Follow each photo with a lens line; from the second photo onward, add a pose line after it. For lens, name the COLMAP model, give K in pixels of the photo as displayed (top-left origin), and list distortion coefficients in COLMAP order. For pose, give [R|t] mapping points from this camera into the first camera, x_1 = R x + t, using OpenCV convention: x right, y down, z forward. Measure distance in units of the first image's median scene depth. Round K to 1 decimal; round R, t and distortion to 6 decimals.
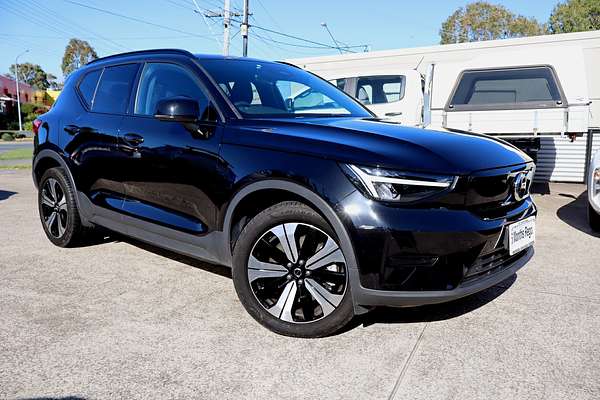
lens RADIAL K [[501.6, 0, 301.6], [0, 501.6, 199.5], [0, 0, 1]] dist [0.003646, -0.000209]
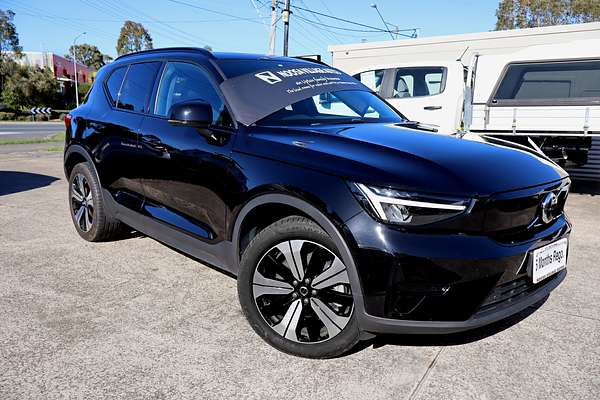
lens RADIAL K [[501.6, 0, 302.6], [0, 501.6, 197.7], [0, 0, 1]] dist [0.003646, -0.000209]
pose [[0.995453, 0.028688, -0.090836, 0.060758], [-0.025748, 0.999111, 0.033376, -0.054144], [0.091712, -0.030885, 0.995306, 0.041902]]
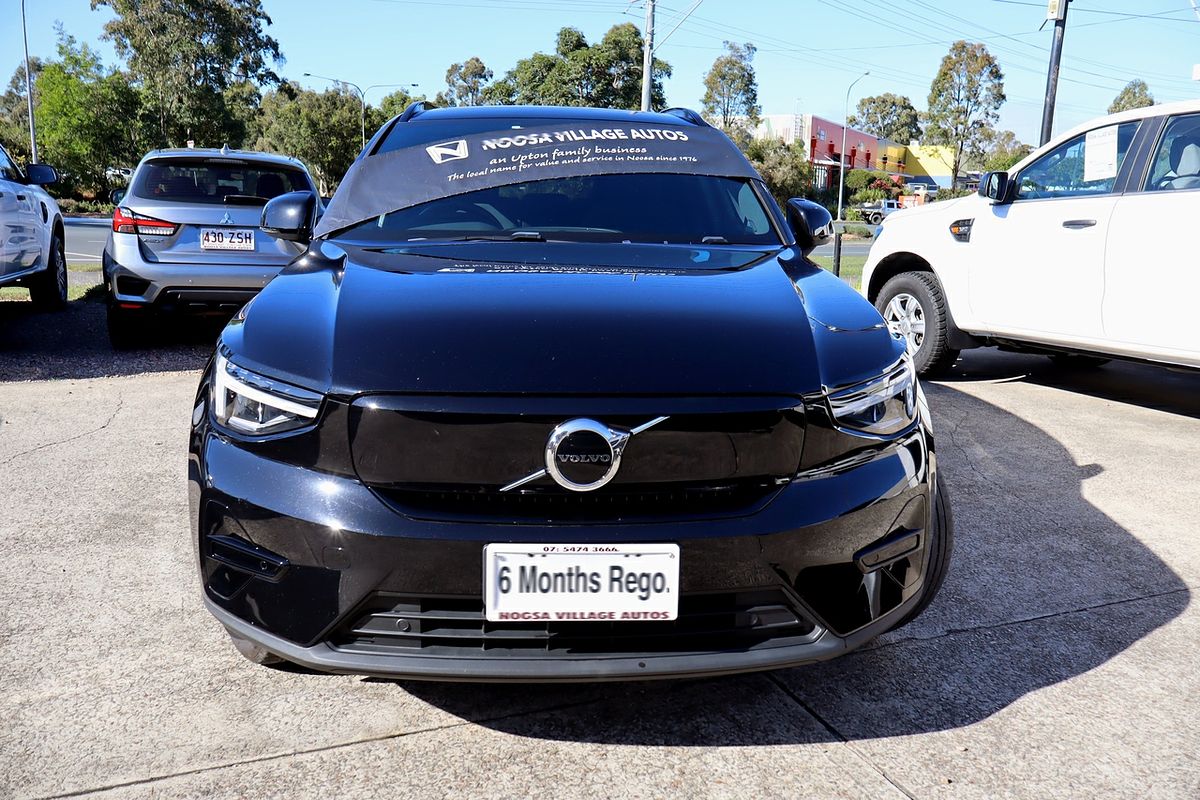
lens RADIAL K [[1003.2, 0, 591.9], [0, 1003.2, 407.8], [0, 0, 1]] dist [0.003646, -0.000209]
pose [[0.702601, 0.156719, -0.694112, 0.846218], [-0.124074, 0.987484, 0.097366, -0.125010], [0.700684, 0.017712, 0.713252, 0.409517]]
